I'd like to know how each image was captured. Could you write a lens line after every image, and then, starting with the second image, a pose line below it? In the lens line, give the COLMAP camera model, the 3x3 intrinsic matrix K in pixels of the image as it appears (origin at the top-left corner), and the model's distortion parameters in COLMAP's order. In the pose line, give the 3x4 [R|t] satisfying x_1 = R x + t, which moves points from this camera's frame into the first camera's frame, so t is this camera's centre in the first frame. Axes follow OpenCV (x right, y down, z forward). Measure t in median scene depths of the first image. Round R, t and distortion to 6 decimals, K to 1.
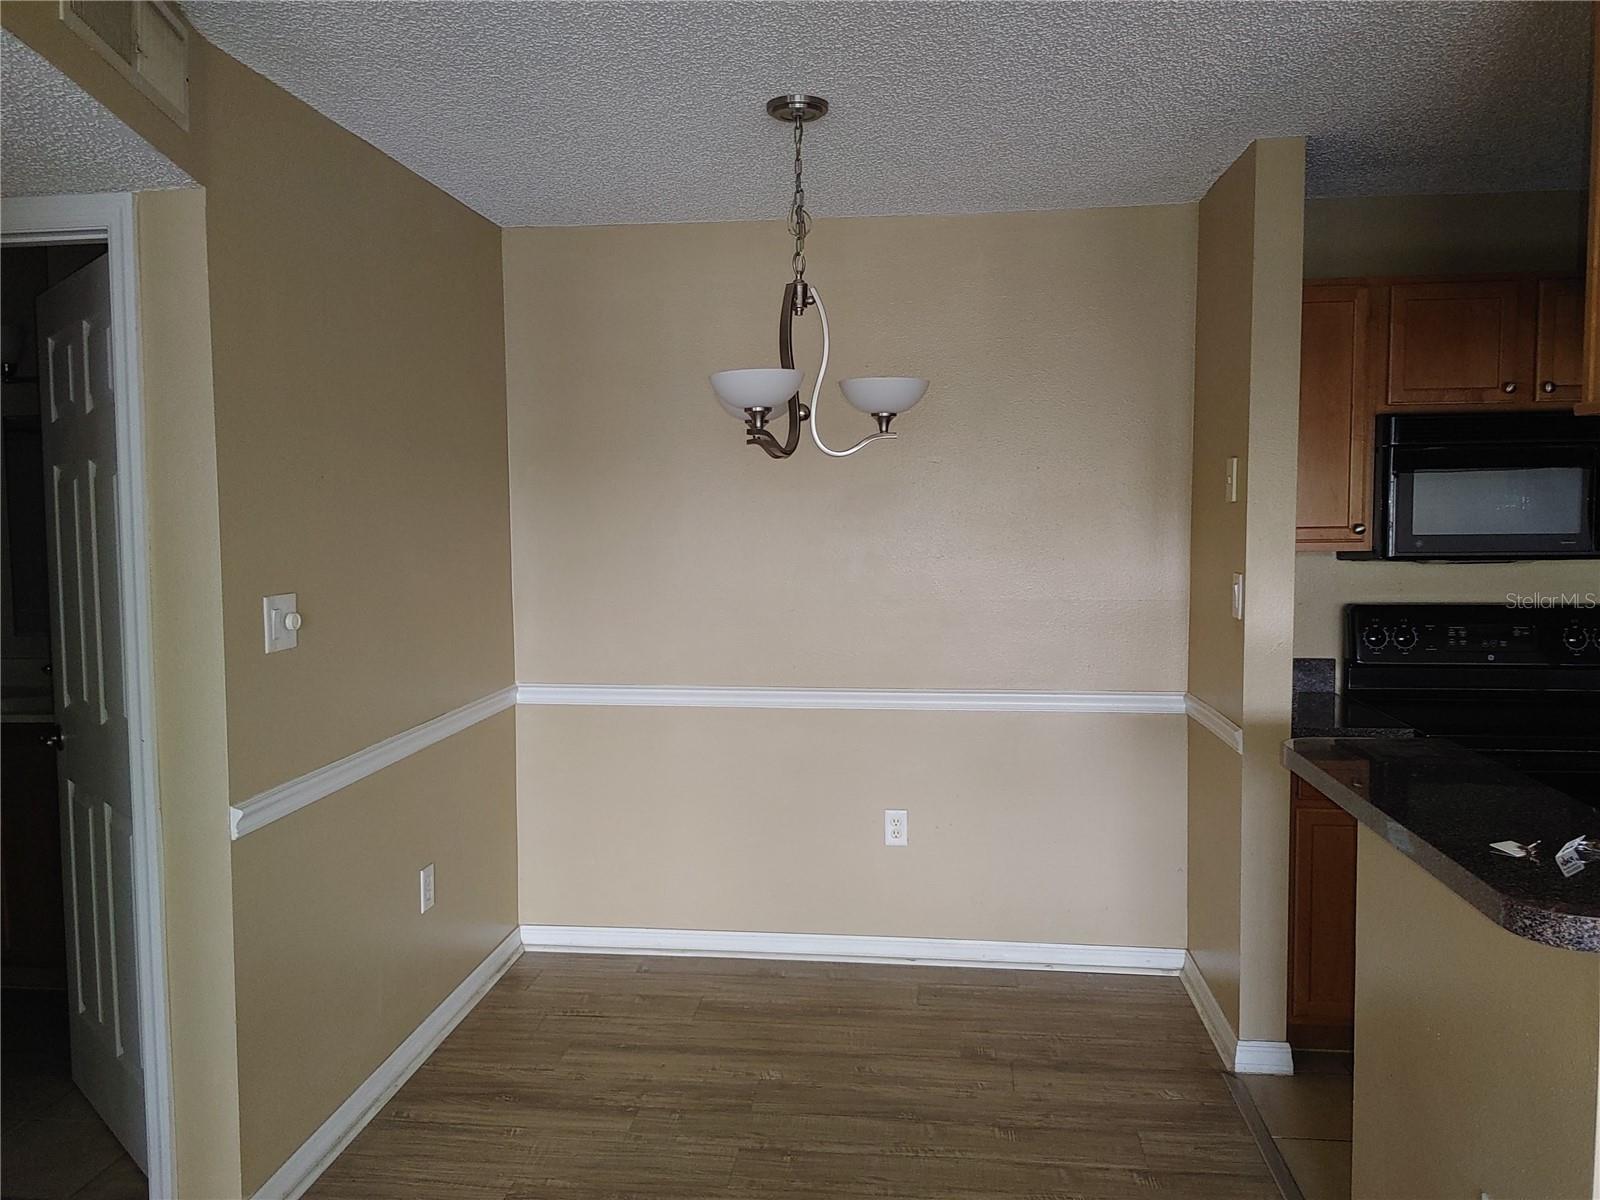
lens RADIAL K [[1198.5, 0, 799.8], [0, 1198.5, 596.1], [0, 0, 1]] dist [0.007516, 0.002815]
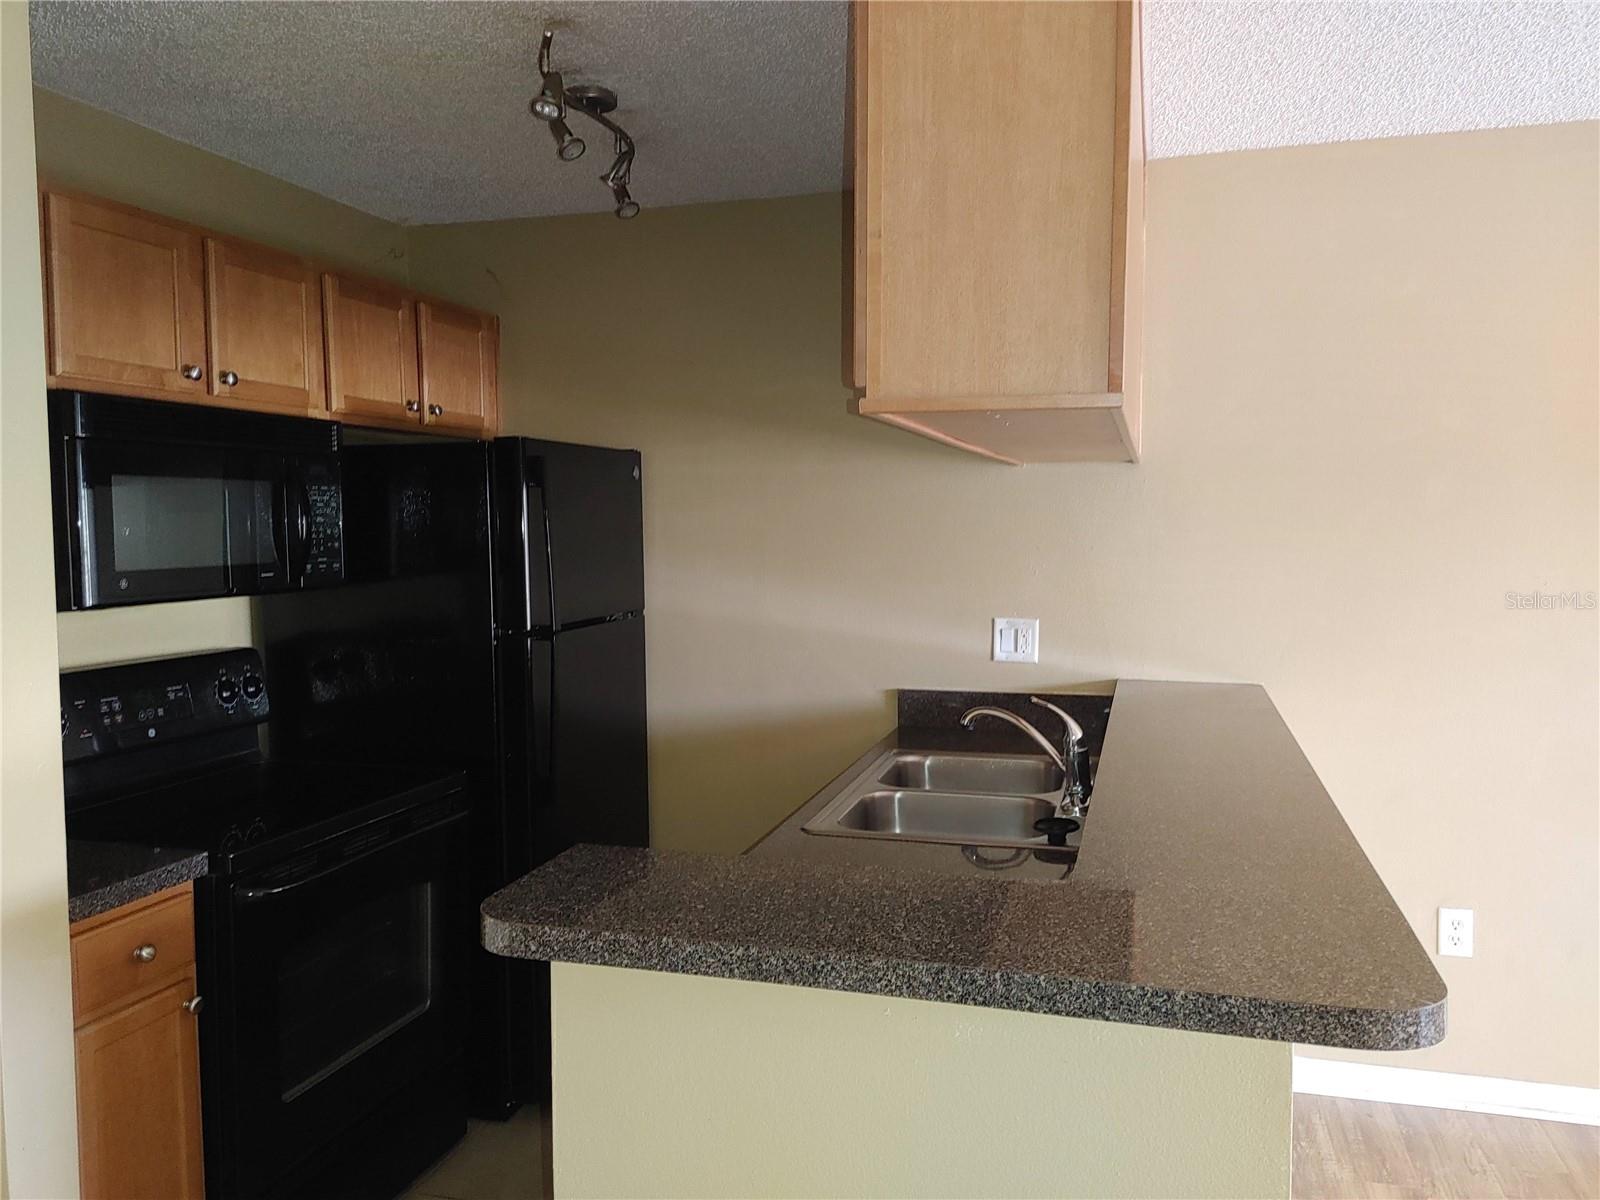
lens RADIAL K [[1198.5, 0, 802.8], [0, 1198.5, 599.6], [0, 0, 1]] dist [0.007516, 0.002815]
pose [[0.162581, -0.054790, 0.985173, -0.097283], [0.078745, 0.995993, 0.042397, -0.033399], [-0.983548, 0.070685, 0.166244, 0.505473]]
